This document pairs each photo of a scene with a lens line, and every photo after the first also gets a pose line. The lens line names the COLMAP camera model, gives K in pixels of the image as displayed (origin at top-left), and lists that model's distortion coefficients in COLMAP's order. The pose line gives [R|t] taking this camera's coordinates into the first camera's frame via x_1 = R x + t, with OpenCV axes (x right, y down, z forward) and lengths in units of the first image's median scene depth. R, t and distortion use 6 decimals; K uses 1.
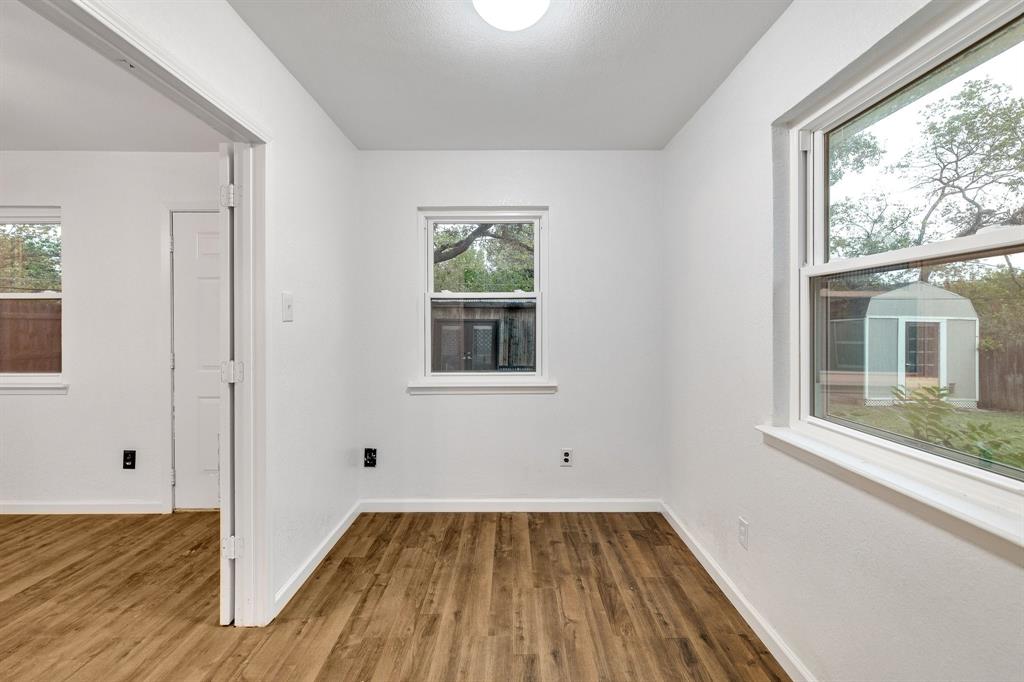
lens RADIAL K [[437.8, 0, 510.6], [0, 437.8, 331.9], [0, 0, 1]] dist [-0.006174, 0.000744]
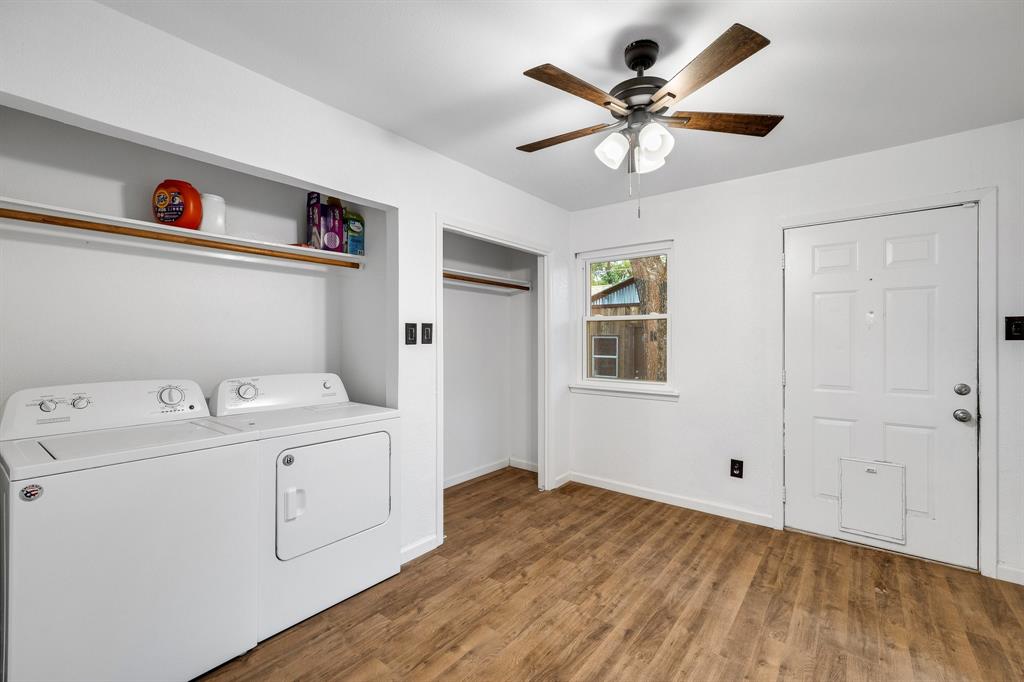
lens RADIAL K [[437.8, 0, 519.2], [0, 437.8, 337.9], [0, 0, 1]] dist [-0.006174, 0.000744]
pose [[0.772347, -0.001619, -0.635199, -0.688570], [-0.007376, 0.999906, -0.011517, -0.010298], [0.635159, 0.013580, 0.772262, -0.186233]]
